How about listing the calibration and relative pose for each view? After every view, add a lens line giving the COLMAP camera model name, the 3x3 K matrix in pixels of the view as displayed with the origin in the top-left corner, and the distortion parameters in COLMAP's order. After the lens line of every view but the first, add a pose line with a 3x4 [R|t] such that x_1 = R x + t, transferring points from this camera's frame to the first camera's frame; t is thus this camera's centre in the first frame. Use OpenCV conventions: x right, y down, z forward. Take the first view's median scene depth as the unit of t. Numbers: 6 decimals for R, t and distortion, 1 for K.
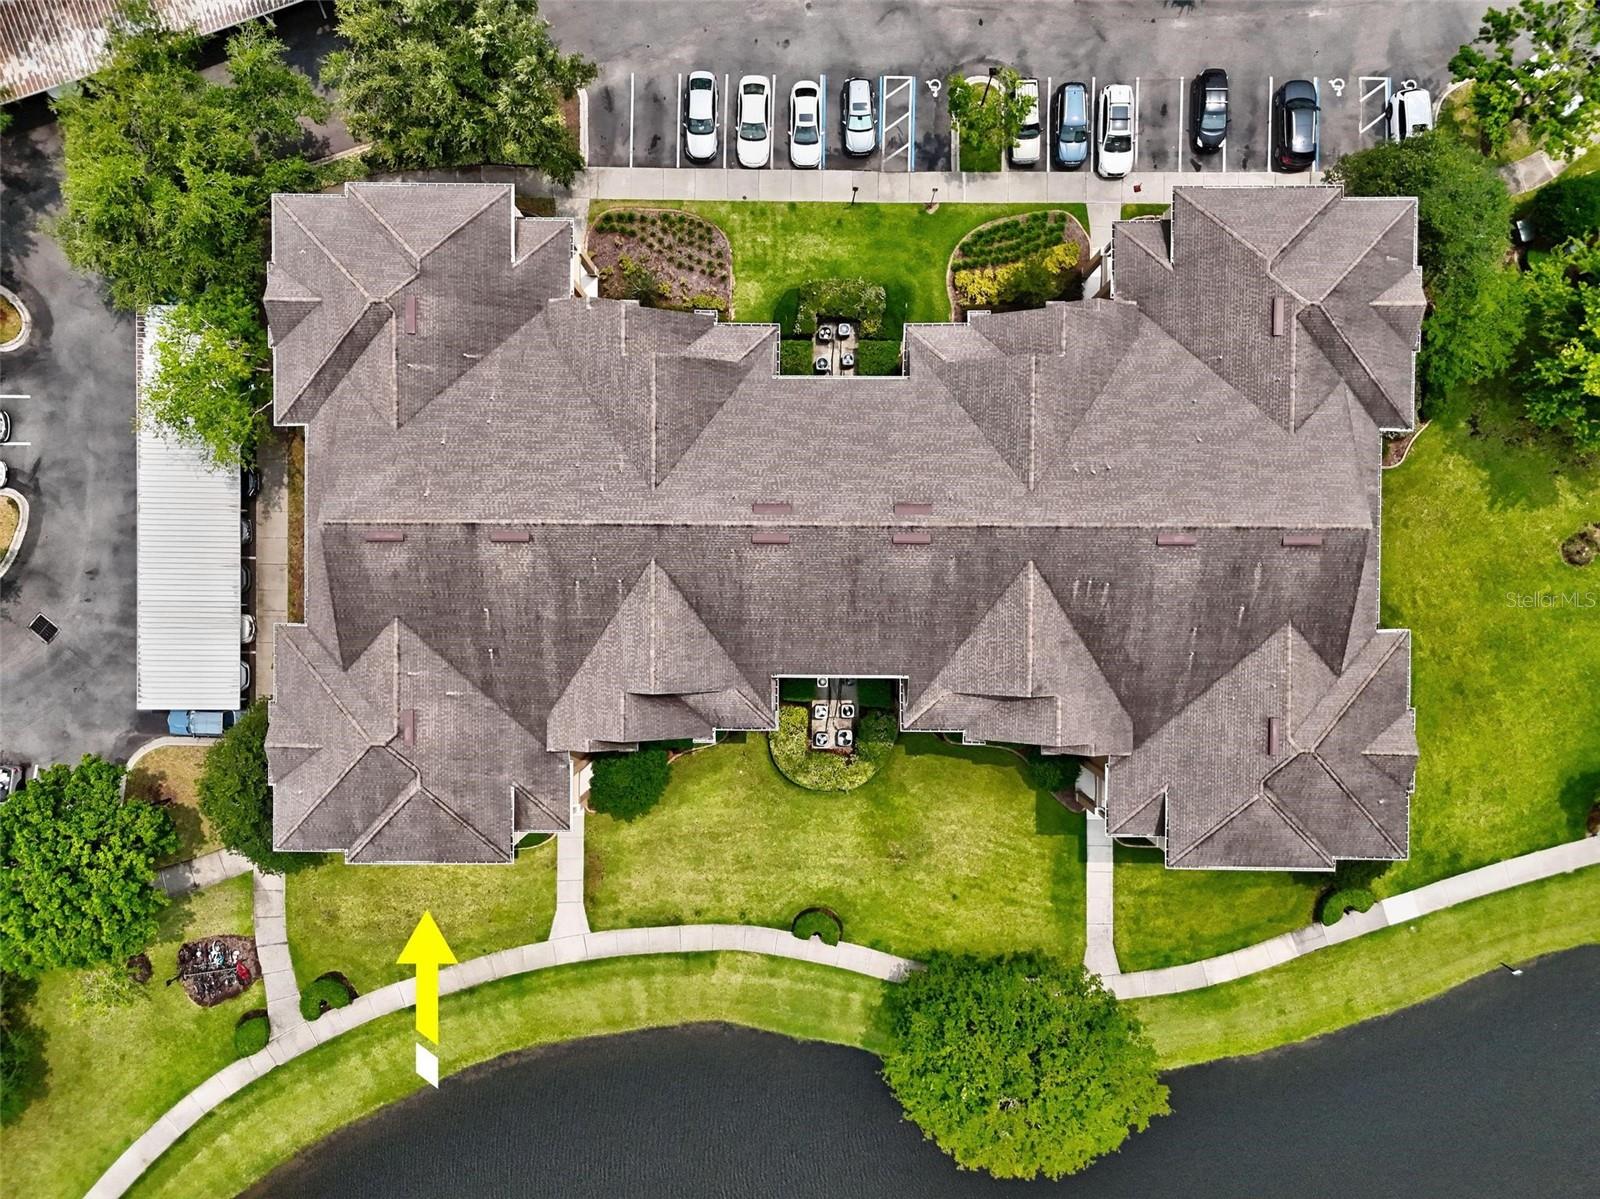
lens RADIAL K [[1166.6, 0, 805.8], [0, 1166.6, 597.7], [0, 0, 1]] dist [0.016039, -0.002540]
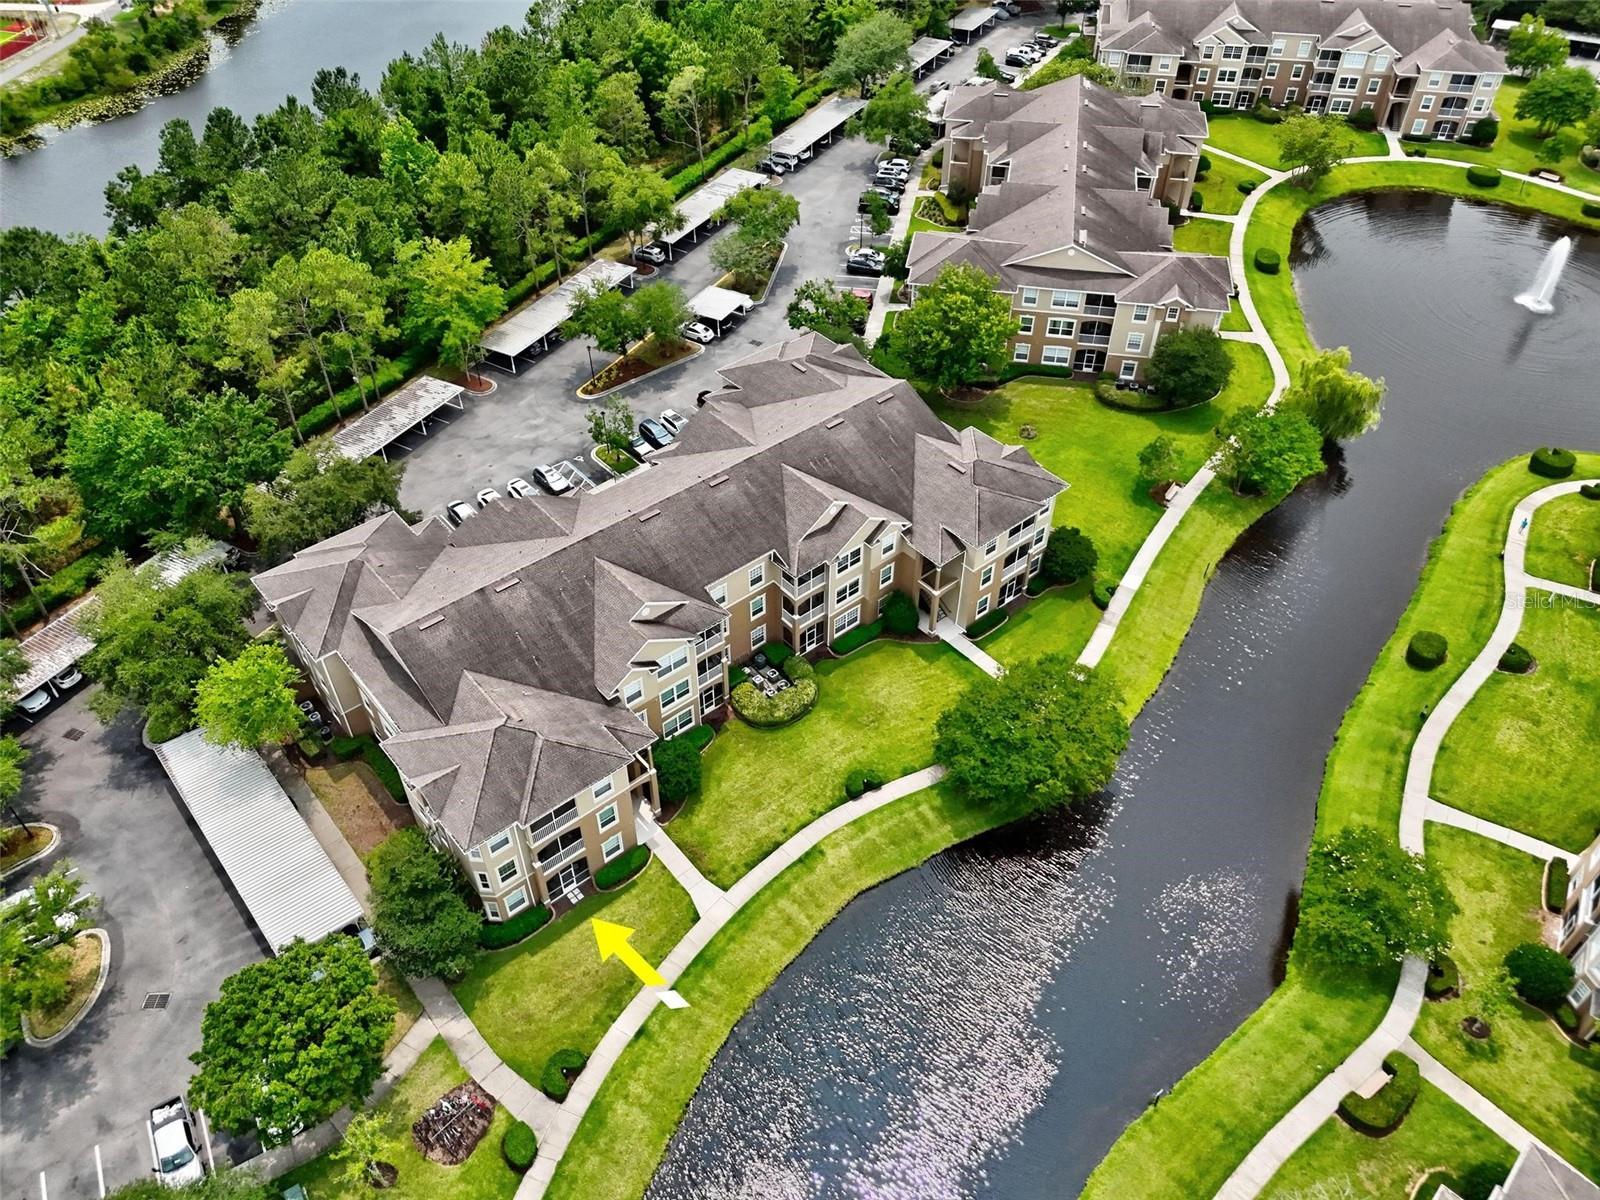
lens RADIAL K [[1166.6, 0, 805.8], [0, 1166.6, 598.2], [0, 0, 1]] dist [0.016039, -0.002540]
pose [[0.754459, -0.438973, 0.487950, -0.568084], [0.656313, 0.512136, -0.554049, 0.840603], [-0.006684, 0.738255, 0.674489, -0.012036]]
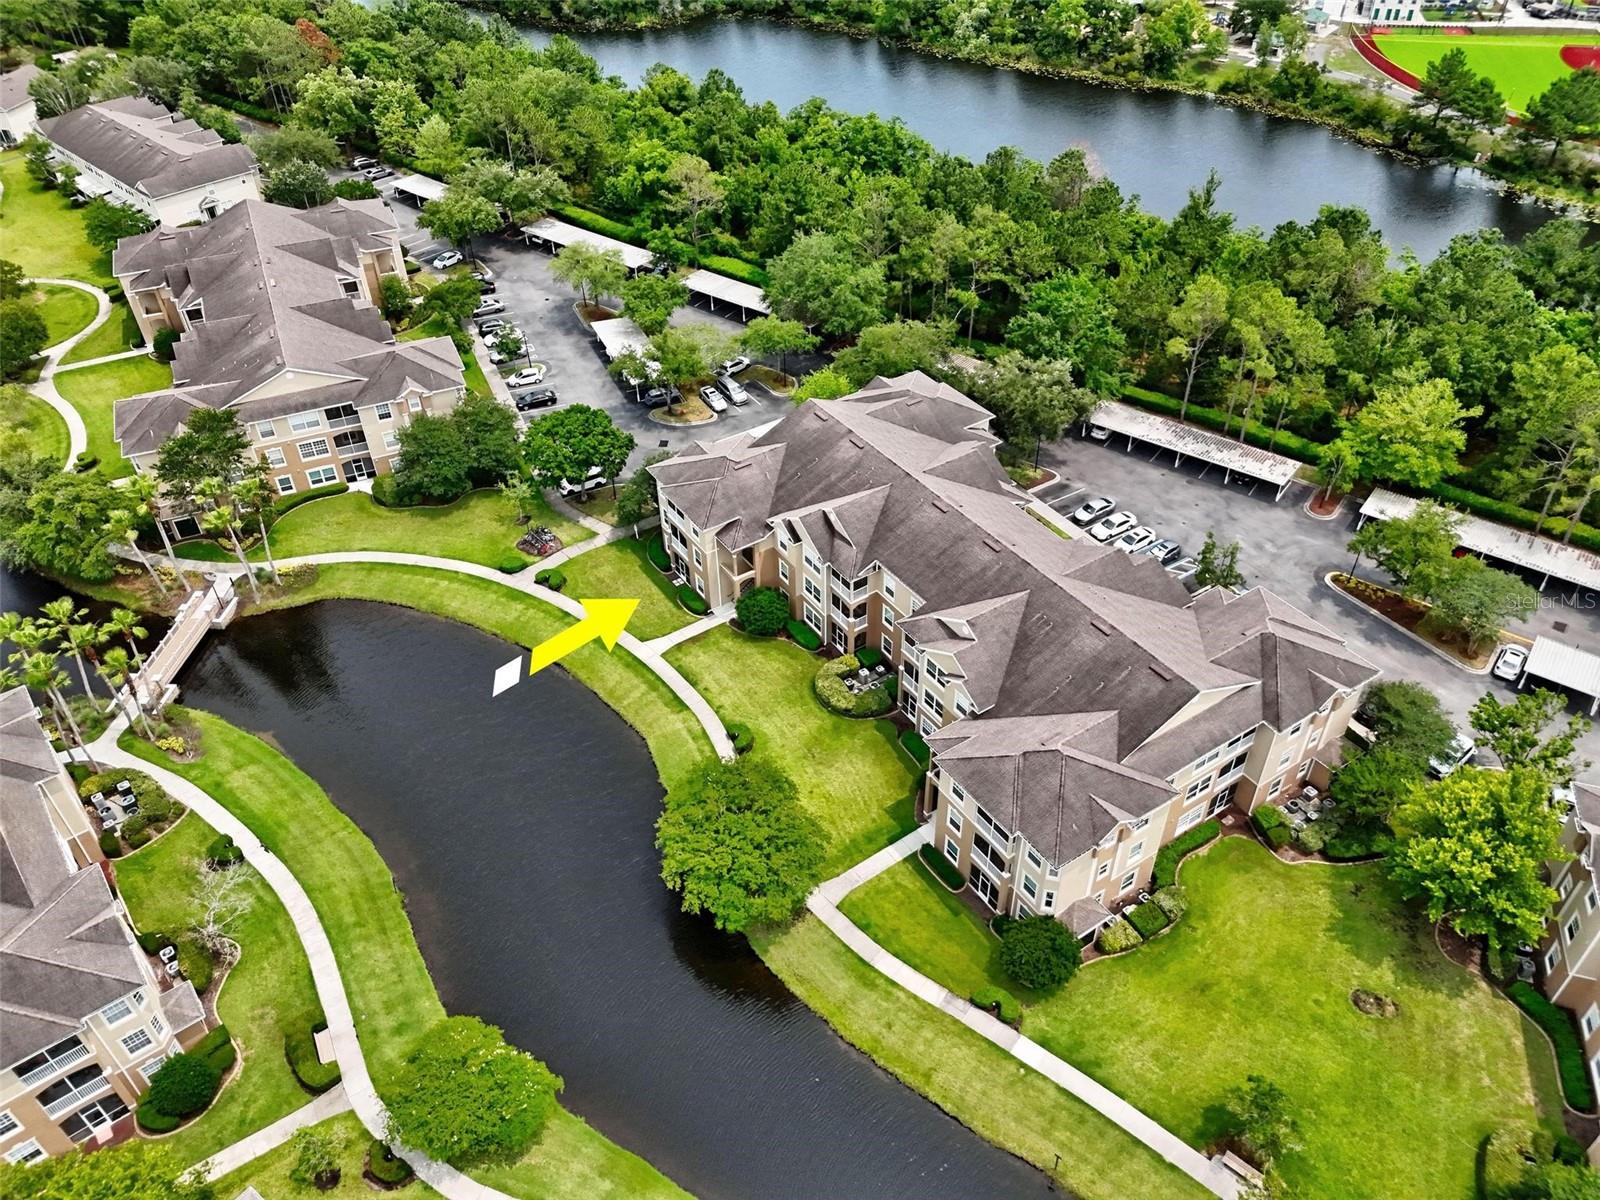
lens RADIAL K [[1166.6, 0, 805.8], [0, 1166.6, 598.2], [0, 0, 1]] dist [0.016039, -0.002540]
pose [[0.556998, 0.528950, -0.640285, 0.870921], [-0.830494, 0.360071, -0.425004, 0.755313], [0.005743, 0.768479, 0.639849, -0.042094]]
